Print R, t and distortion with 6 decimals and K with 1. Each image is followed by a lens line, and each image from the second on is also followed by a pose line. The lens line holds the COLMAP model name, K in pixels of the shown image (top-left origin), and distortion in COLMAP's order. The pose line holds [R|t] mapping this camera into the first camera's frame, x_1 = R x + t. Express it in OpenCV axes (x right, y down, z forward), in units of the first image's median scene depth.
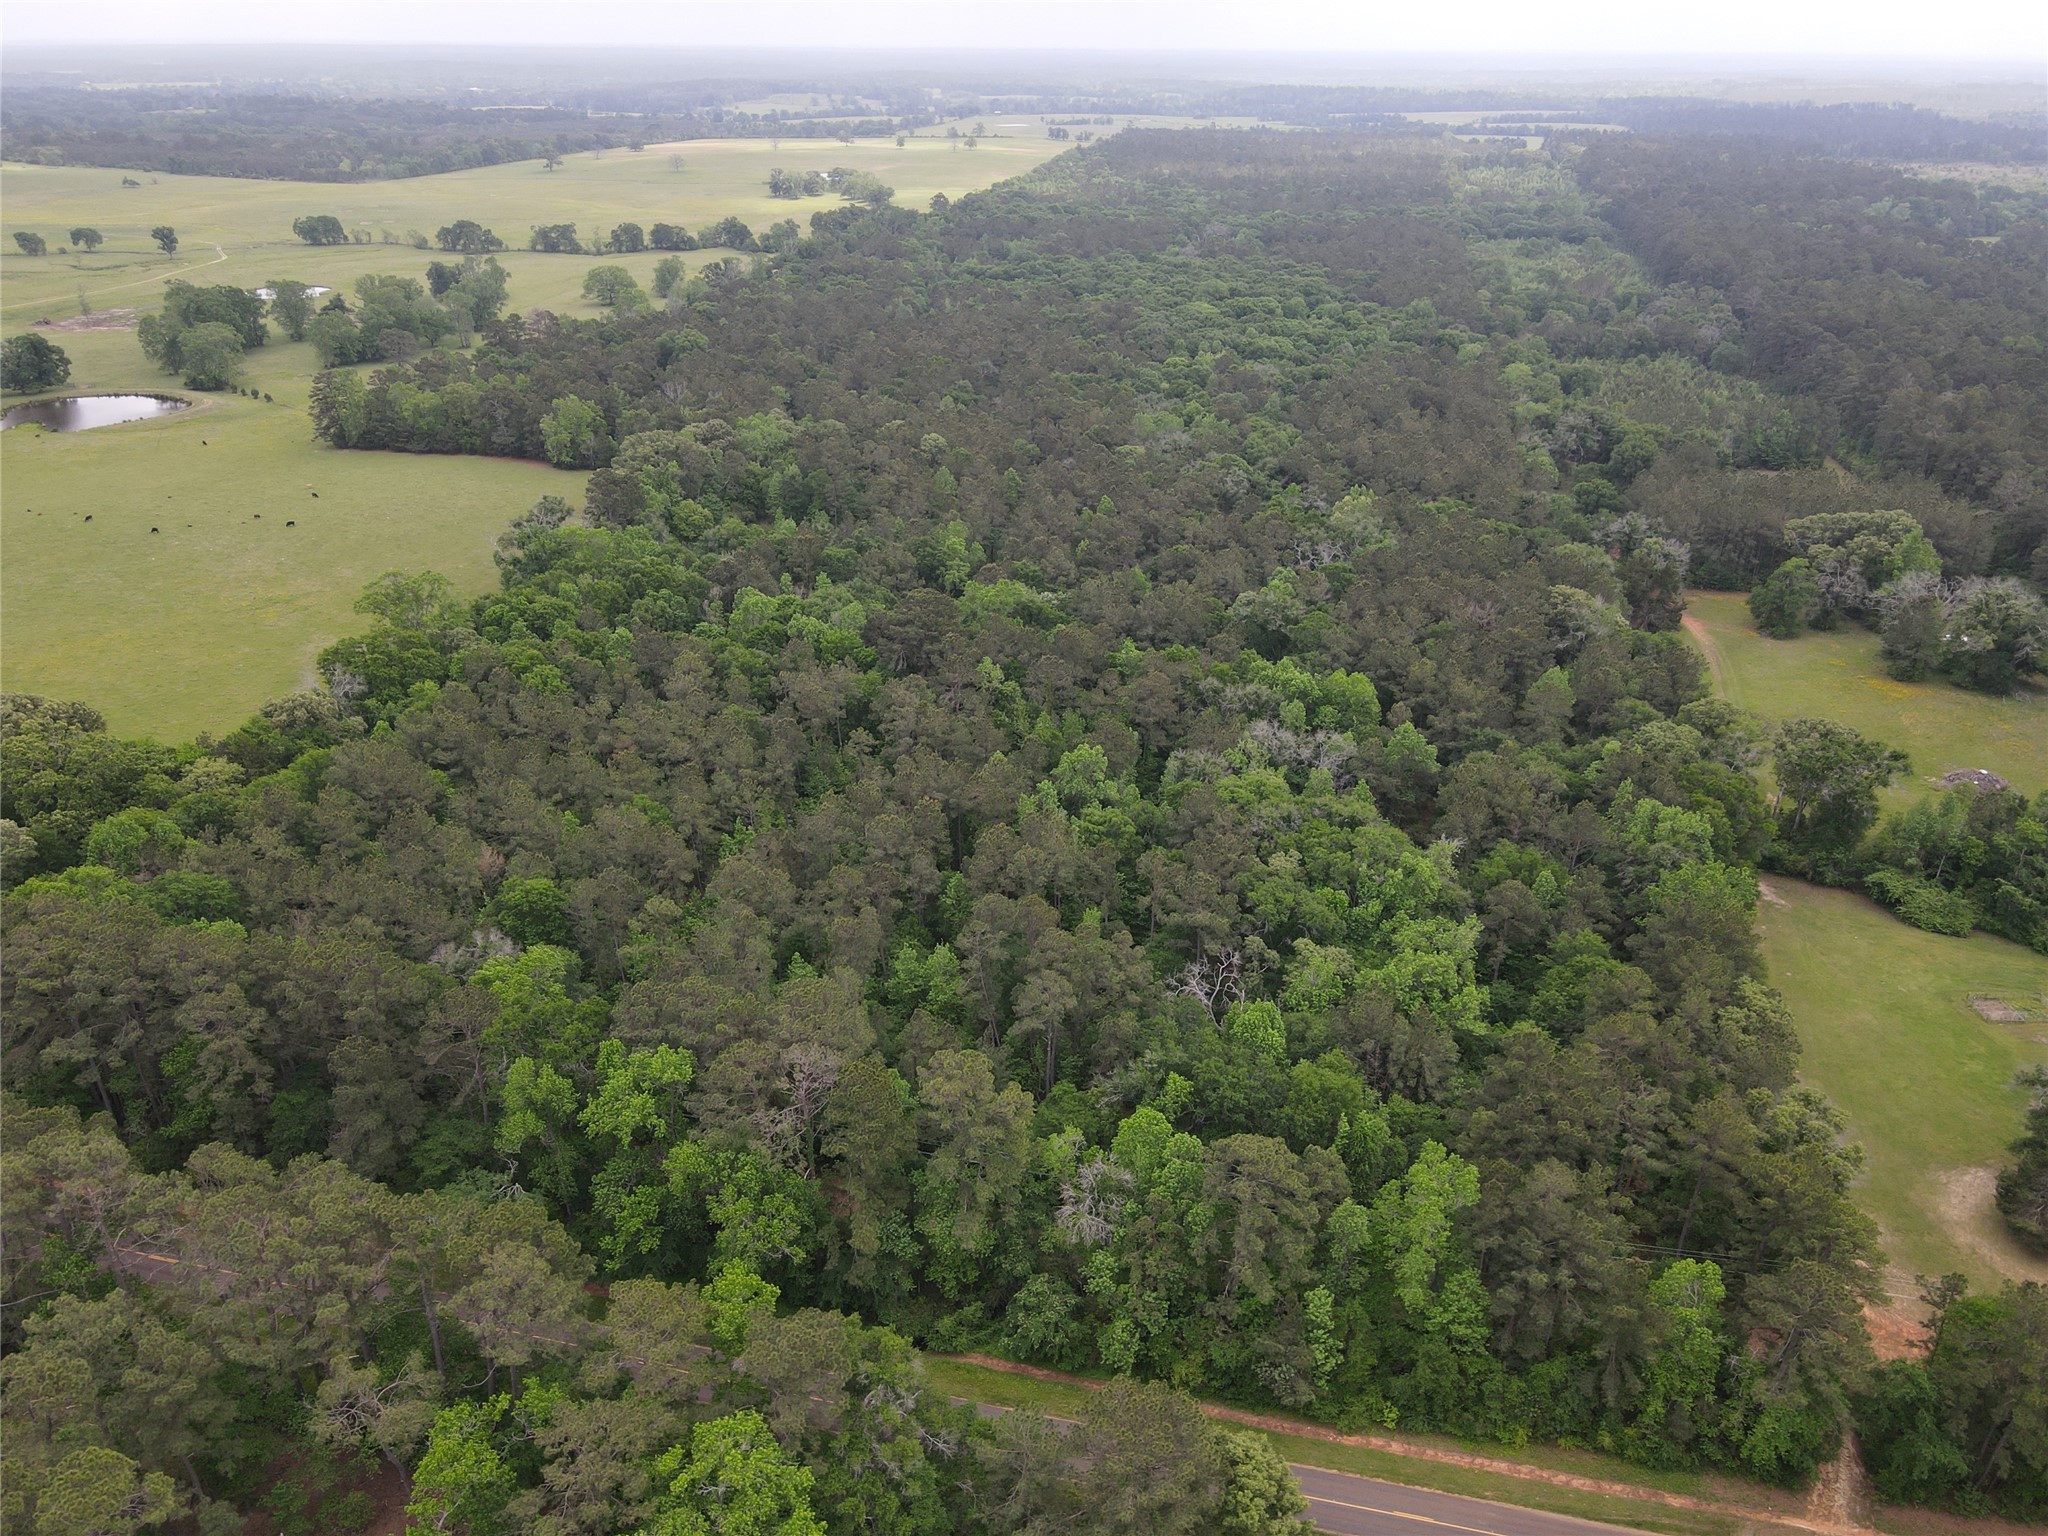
lens RADIAL K [[1508.7, 0, 1016.0], [0, 1508.7, 767.2], [0, 0, 1]] dist [-0.003749, 0.025548]
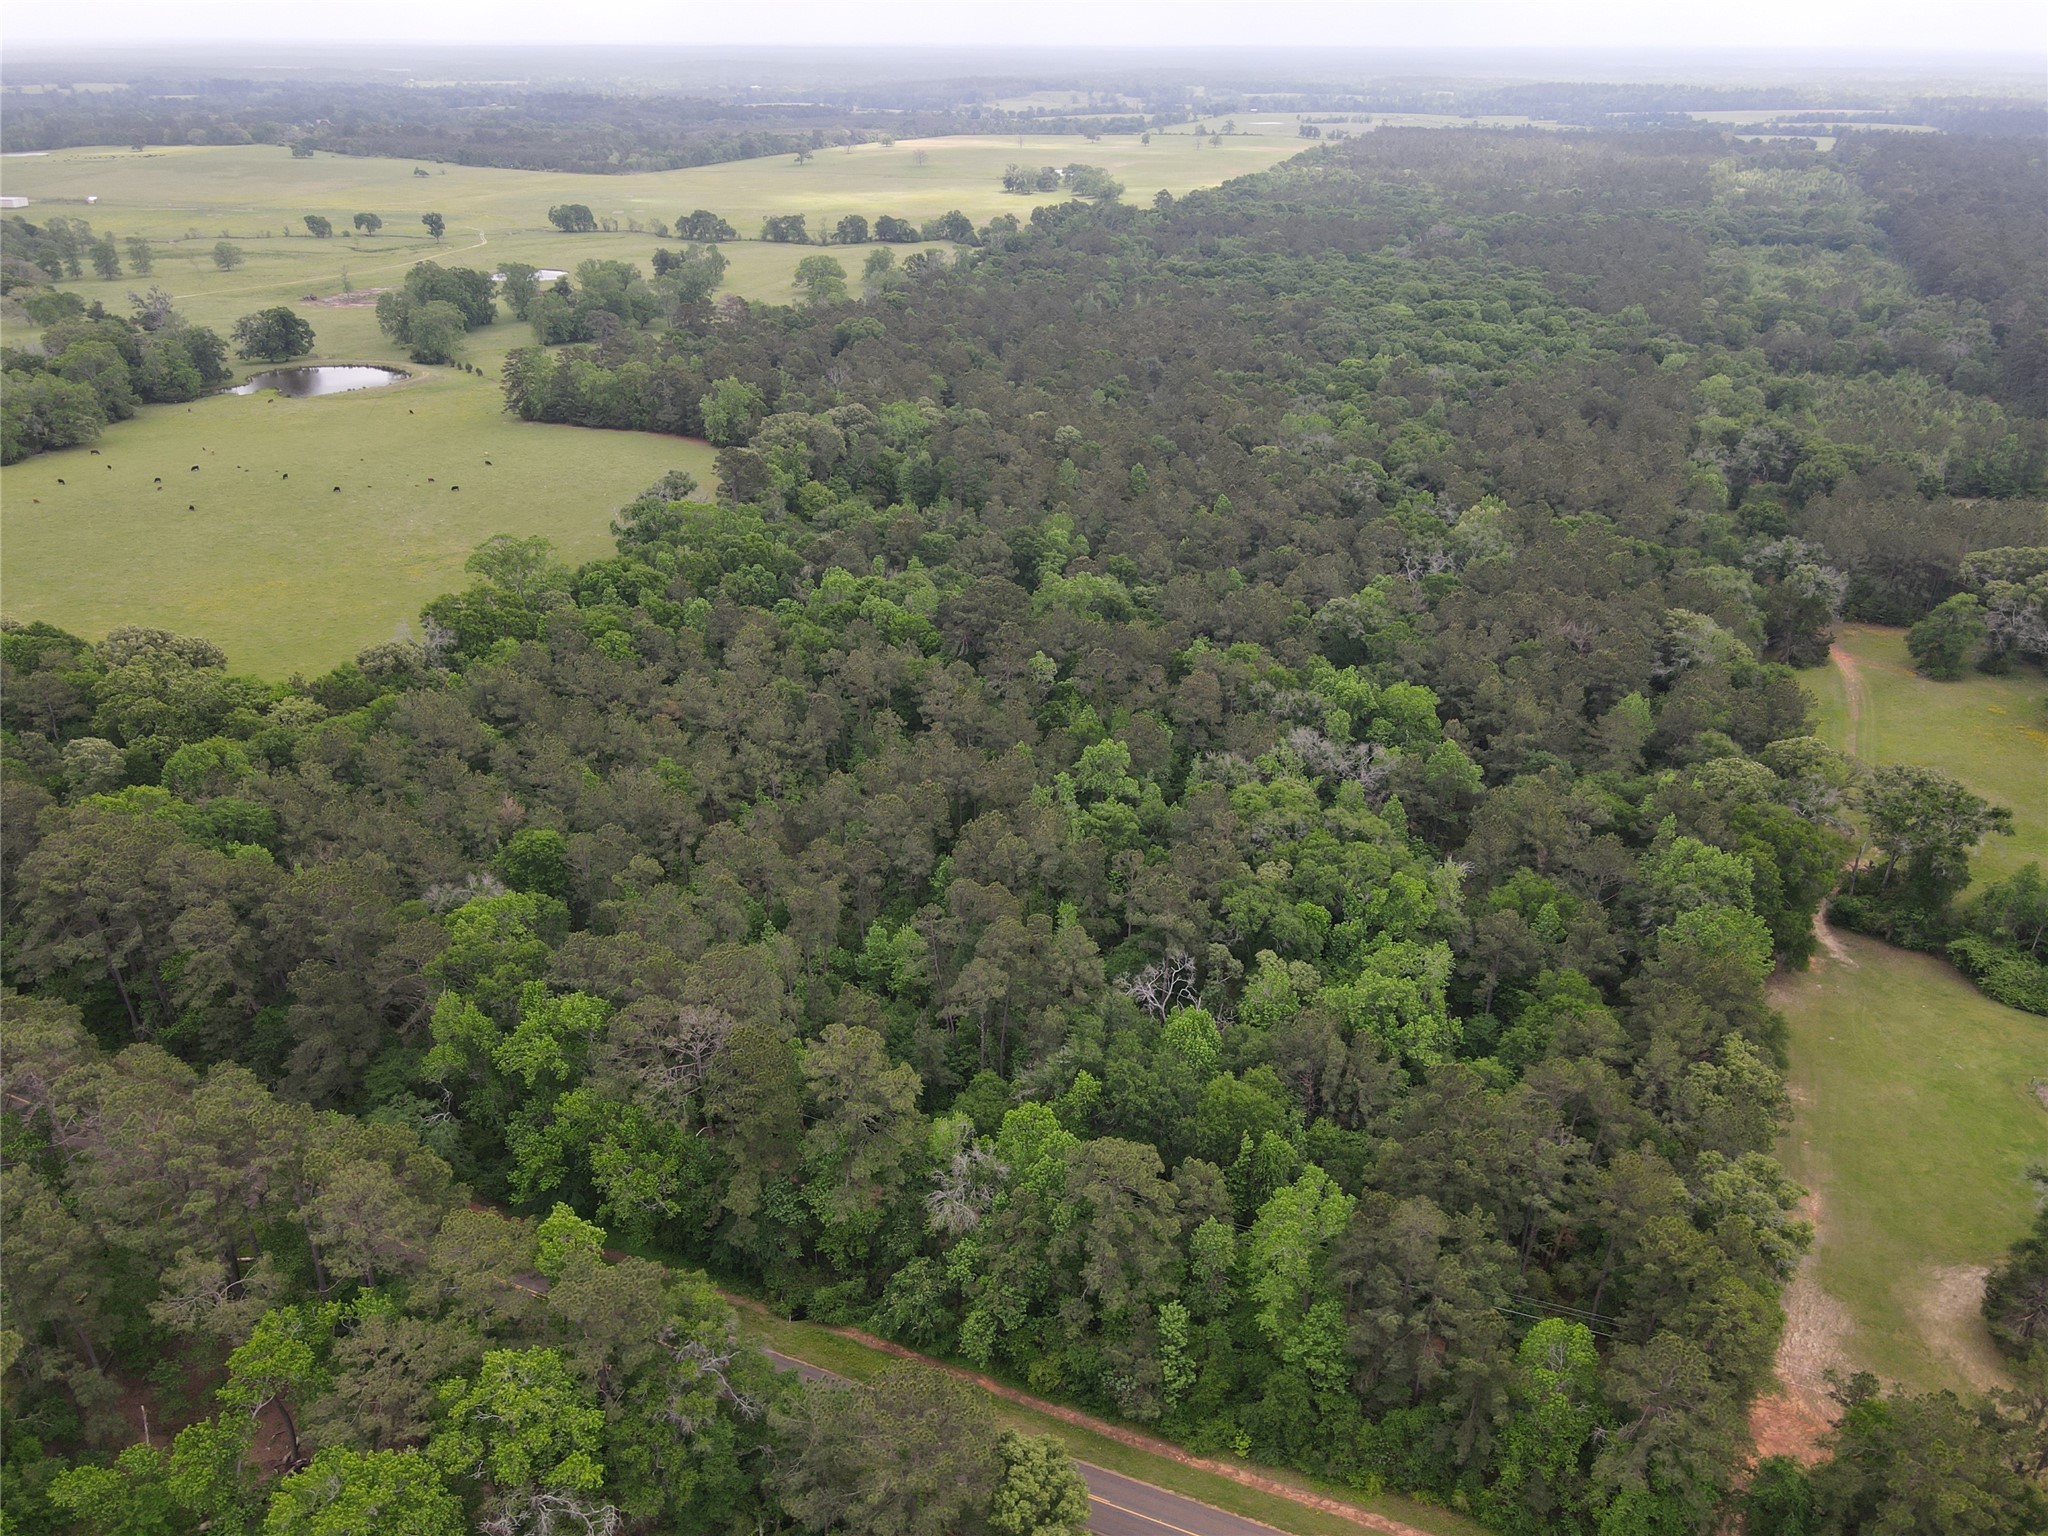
lens RADIAL K [[1508.7, 0, 1016.0], [0, 1508.7, 767.2], [0, 0, 1]] dist [-0.003749, 0.025548]
pose [[0.986107, 0.070143, -0.150575, 0.061370], [-0.070018, 0.997527, 0.006136, 0.000548], [0.150633, 0.004492, 0.988579, 0.006001]]
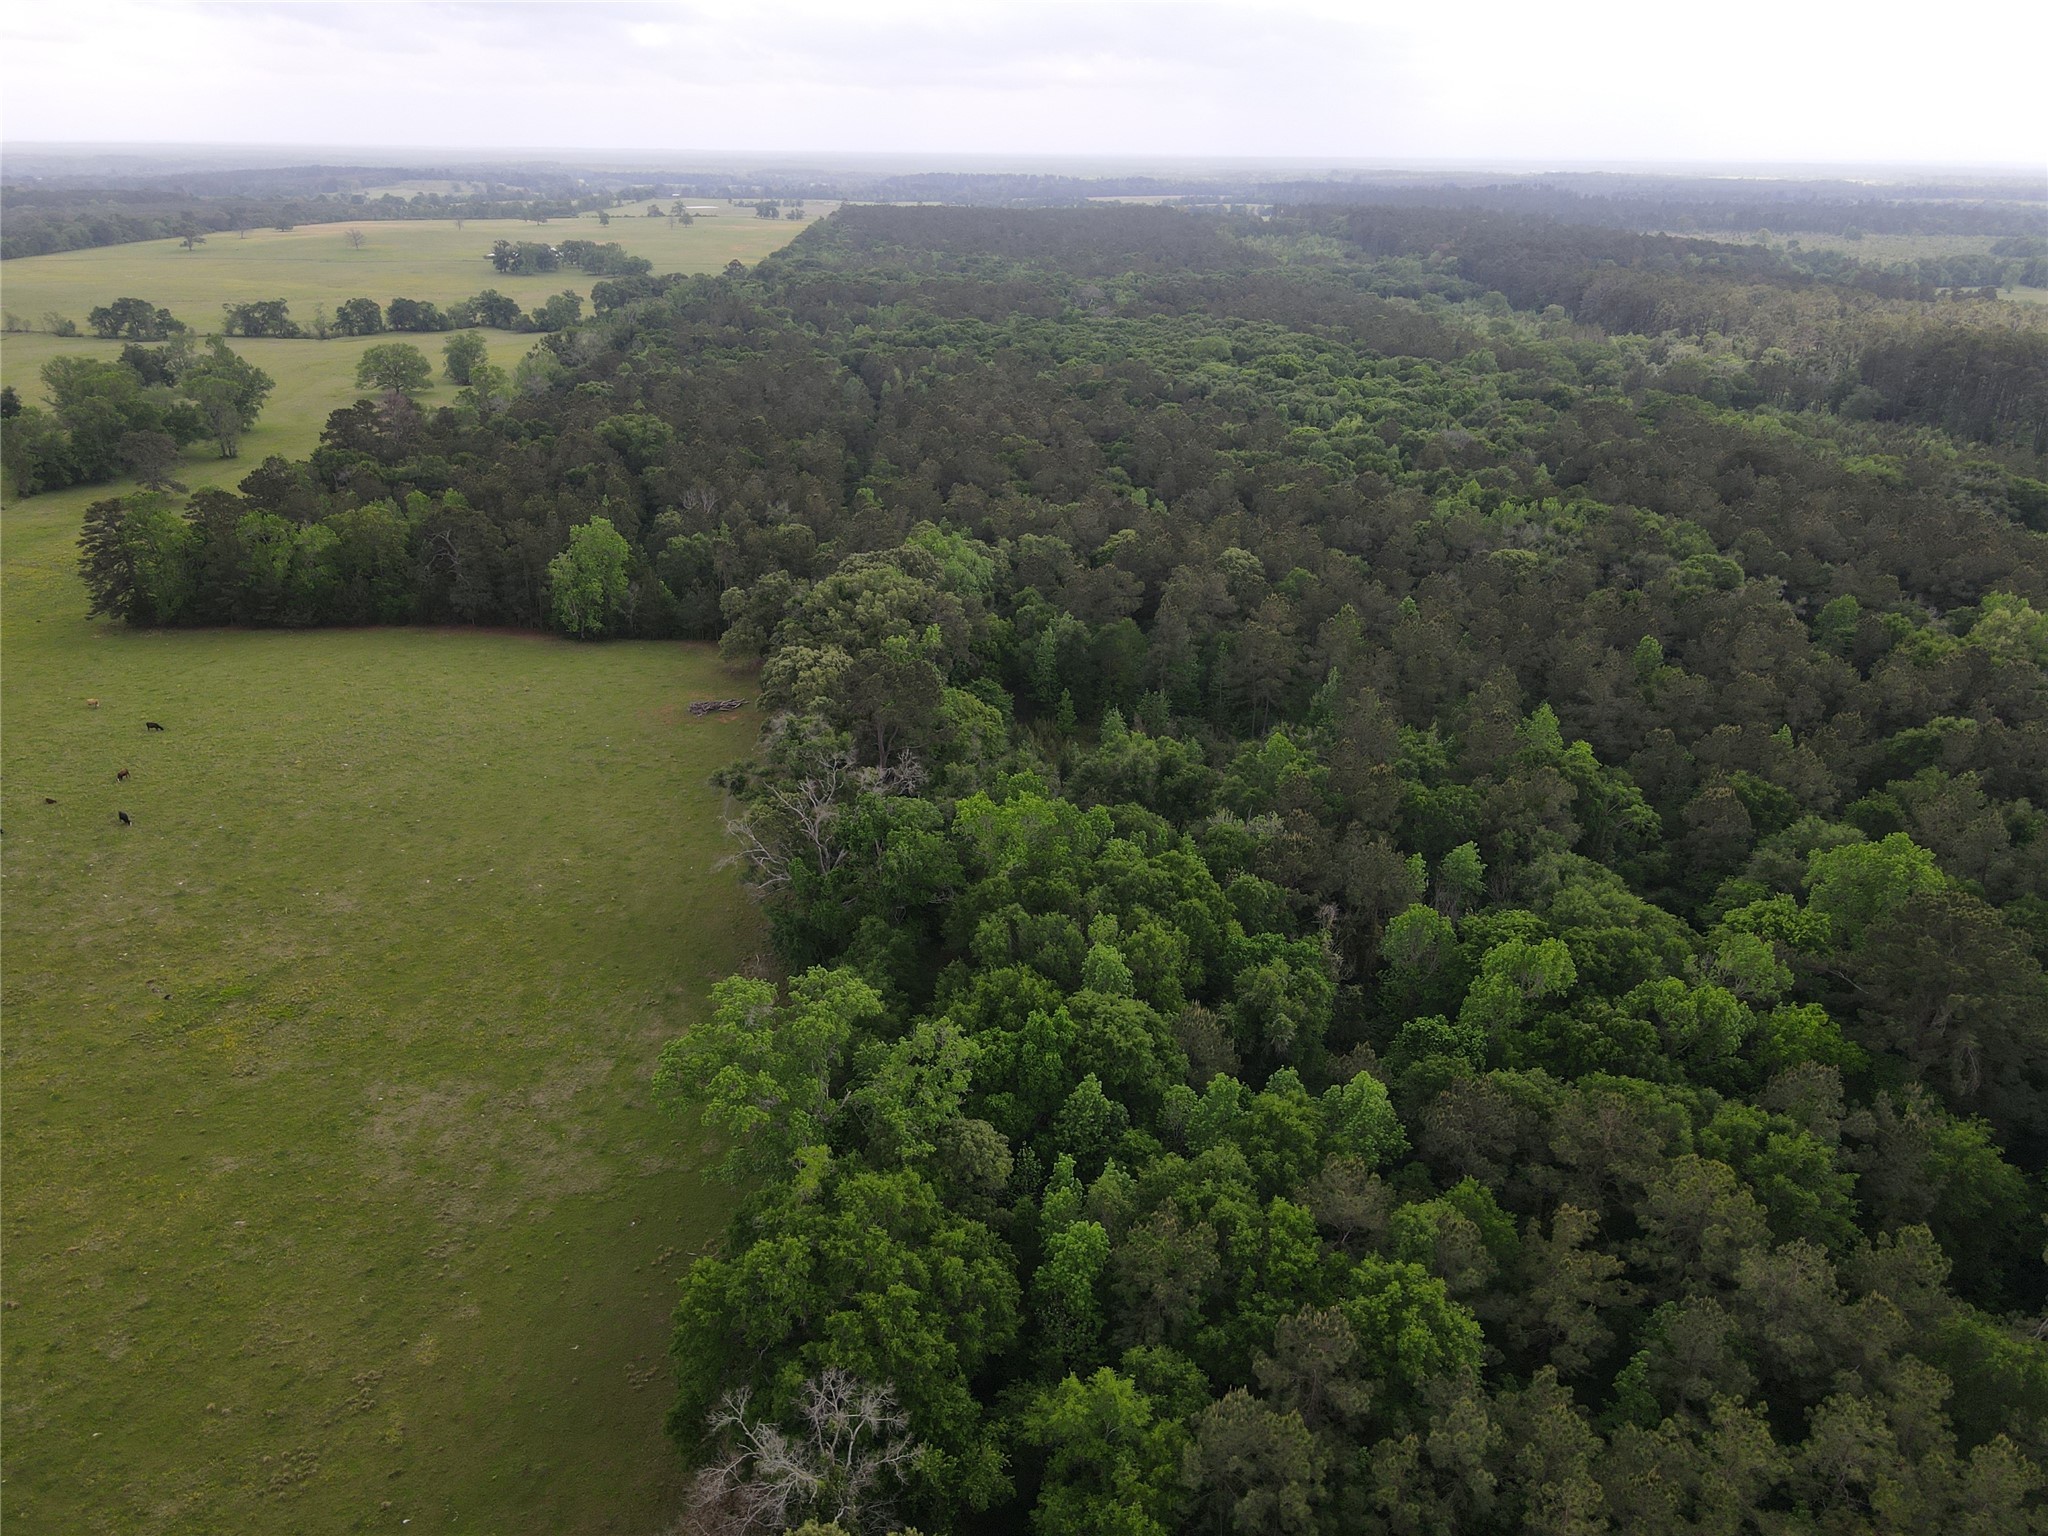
lens RADIAL K [[1508.7, 0, 1016.0], [0, 1508.7, 767.2], [0, 0, 1]] dist [-0.003749, 0.025548]
pose [[0.970335, -0.088976, 0.224796, -0.232827], [0.101701, 0.993767, -0.045653, -0.088133], [-0.219333, 0.067161, 0.973336, 0.329127]]
